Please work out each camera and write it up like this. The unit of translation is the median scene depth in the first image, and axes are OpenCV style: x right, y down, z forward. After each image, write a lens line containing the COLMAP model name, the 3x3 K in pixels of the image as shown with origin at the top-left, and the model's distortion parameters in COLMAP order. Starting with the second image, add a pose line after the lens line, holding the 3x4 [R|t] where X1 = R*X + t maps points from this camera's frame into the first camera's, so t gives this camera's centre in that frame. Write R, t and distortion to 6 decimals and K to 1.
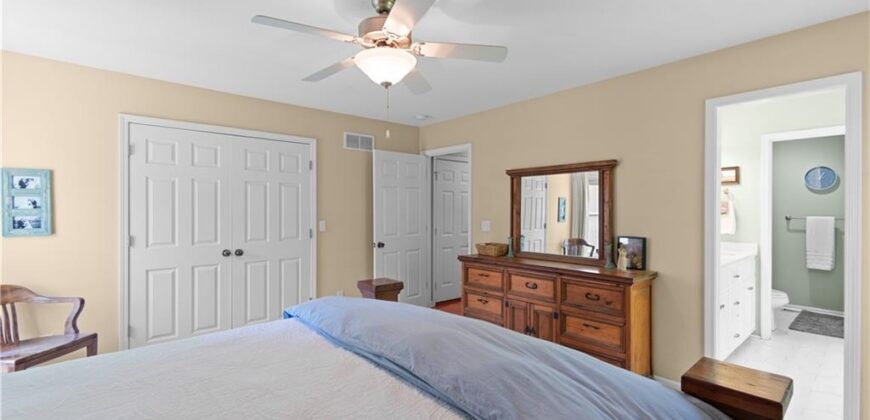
lens RADIAL K [[384.7, 0, 442.7], [0, 384.7, 210.5], [0, 0, 1]] dist [-0.001422, -0.001232]
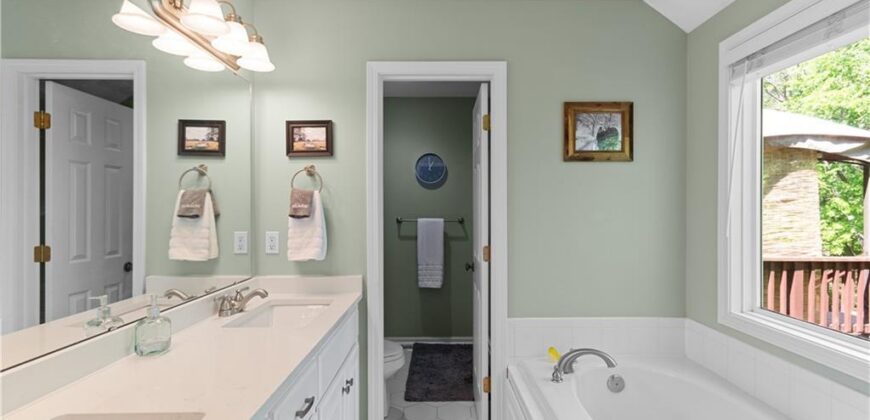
lens RADIAL K [[384.7, 0, 435.9], [0, 384.7, 210.2], [0, 0, 1]] dist [-0.001422, -0.001232]
pose [[0.657630, -0.002230, 0.753338, 0.423681], [0.005092, 0.999986, -0.001484, 0.001429], [-0.753324, 0.004812, 0.657632, 0.500623]]
